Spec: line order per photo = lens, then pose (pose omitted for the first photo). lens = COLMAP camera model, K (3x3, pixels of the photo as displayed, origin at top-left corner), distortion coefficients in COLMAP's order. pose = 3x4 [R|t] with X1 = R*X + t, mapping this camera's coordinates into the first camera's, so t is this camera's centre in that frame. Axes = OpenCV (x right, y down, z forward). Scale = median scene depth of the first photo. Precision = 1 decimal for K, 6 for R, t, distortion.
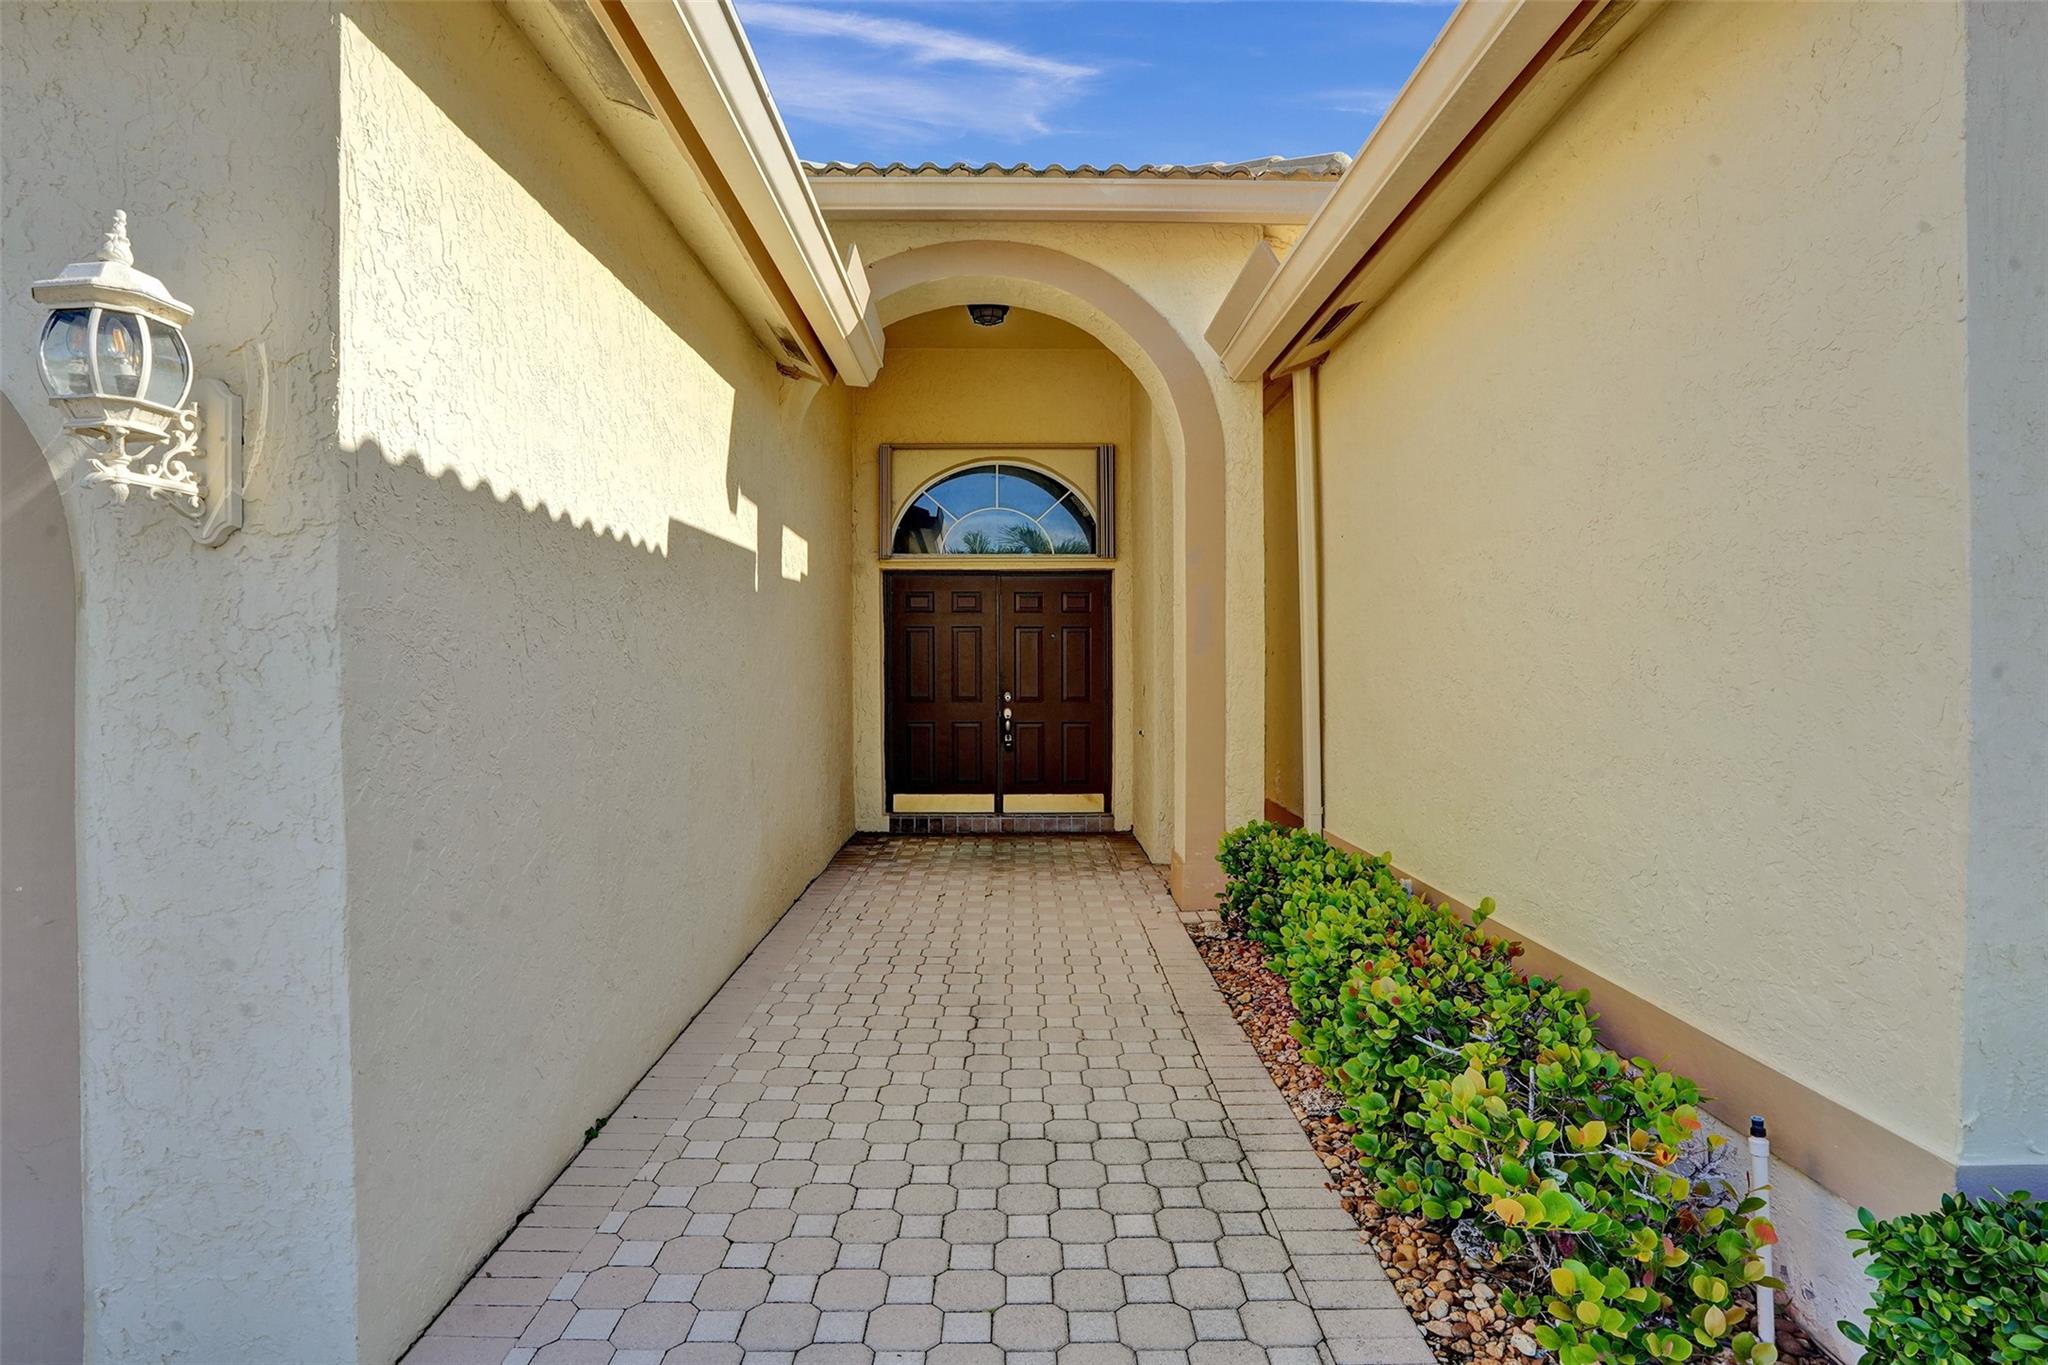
lens RADIAL K [[1065.3, 0, 1030.4], [0, 1065.3, 677.8], [0, 0, 1]] dist [-0.061698, 0.022735]
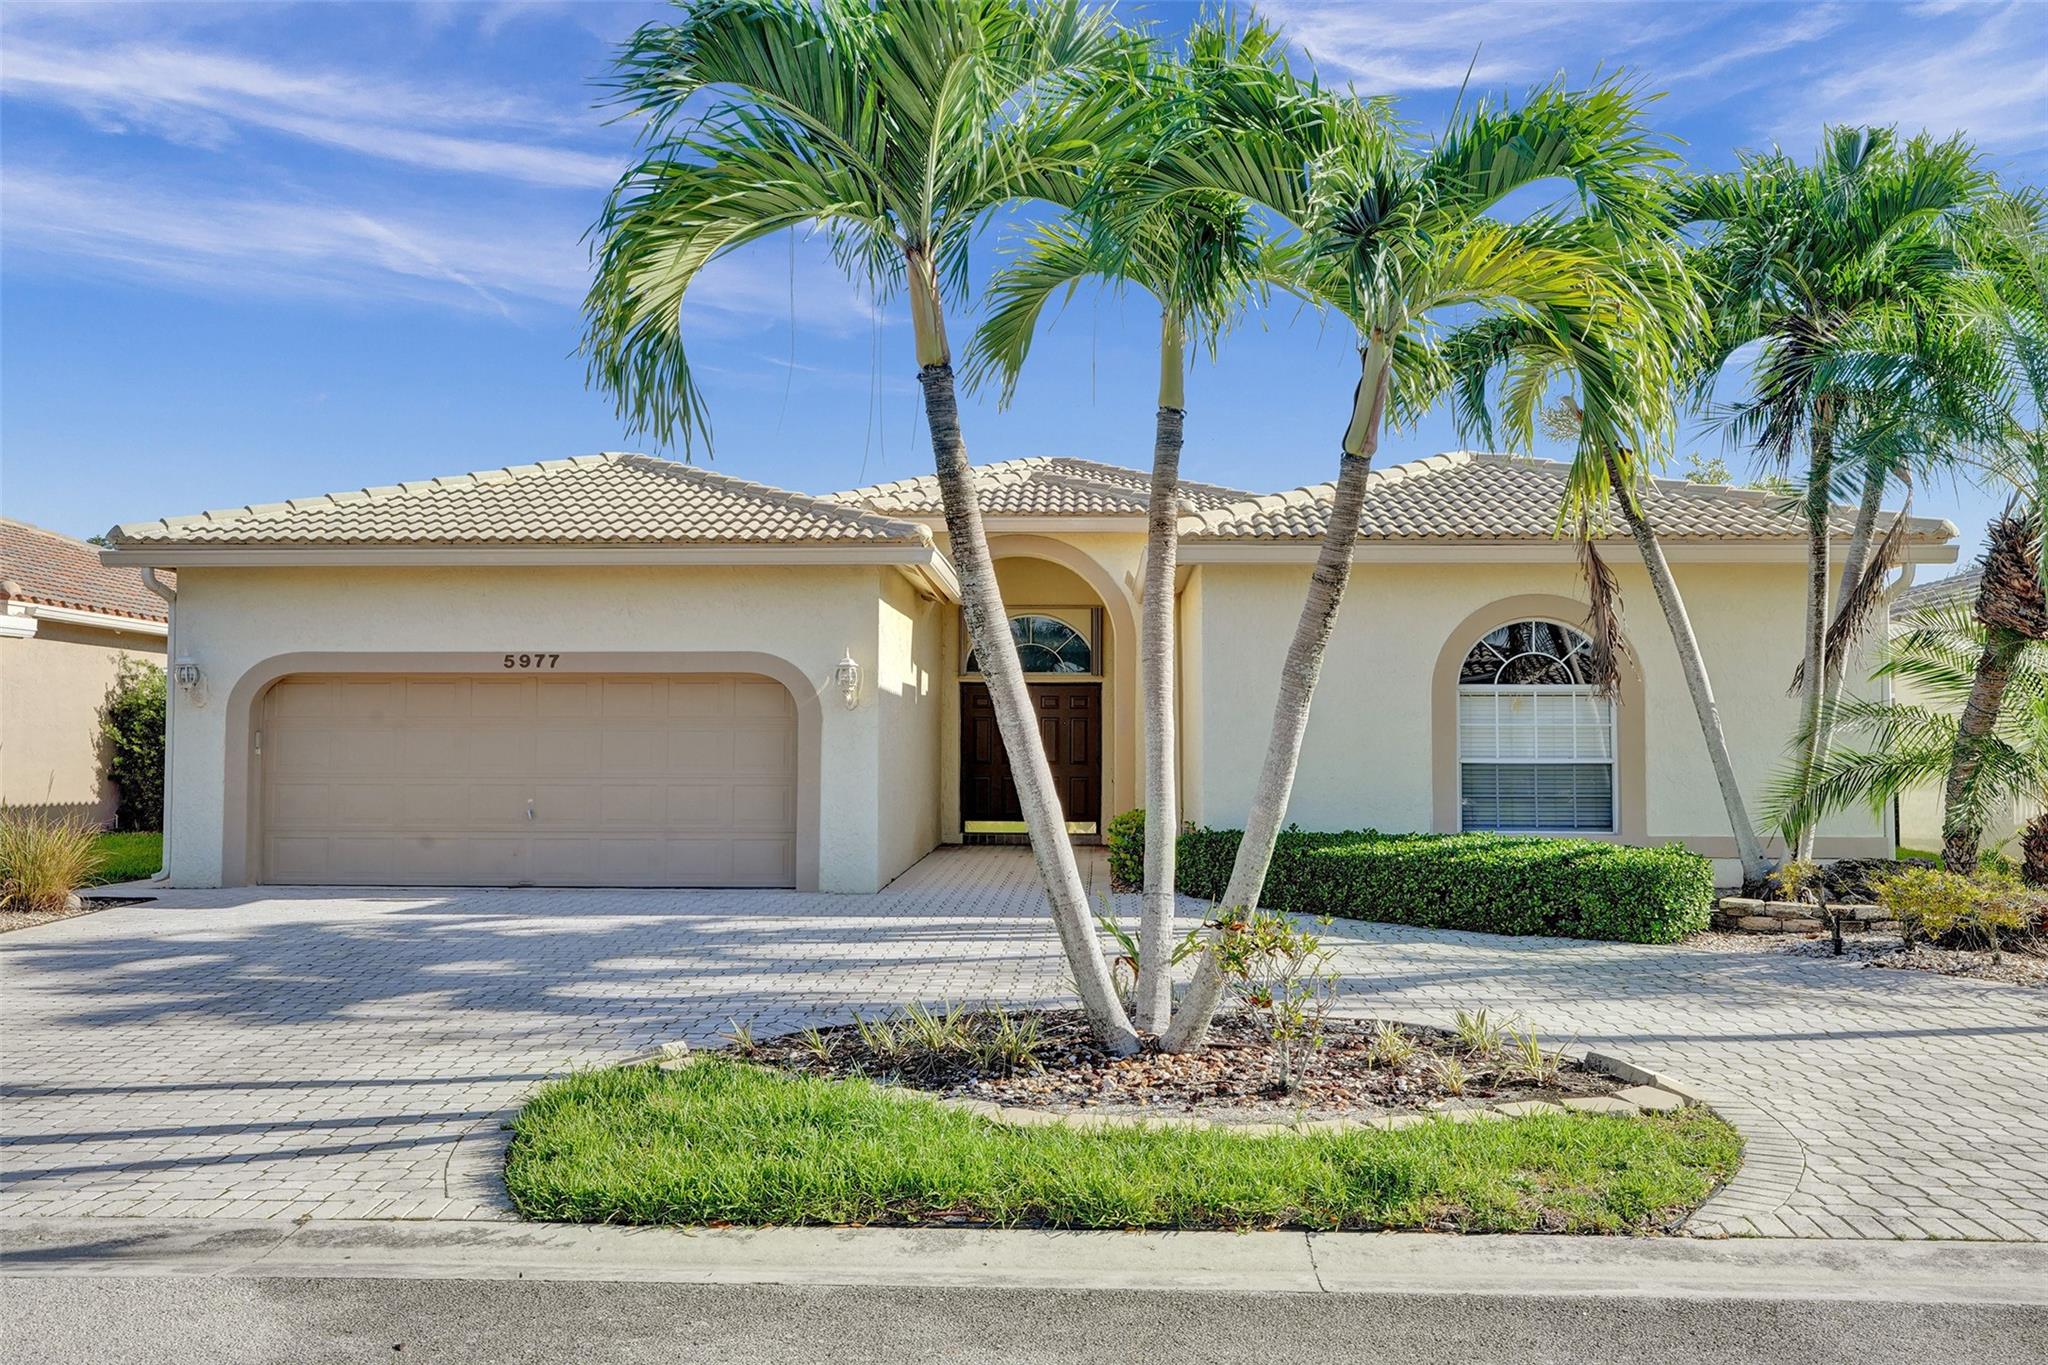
lens RADIAL K [[1741.2, 0, 1024.0], [0, 1741.2, 682.5], [0, 0, 1]] dist [0.003903, 0.002568]
pose [[0.998472, 0.004472, -0.055070, 0.107441], [-0.007442, 0.998522, -0.053841, 0.042841], [0.054748, 0.054168, 0.997030, -1.676825]]
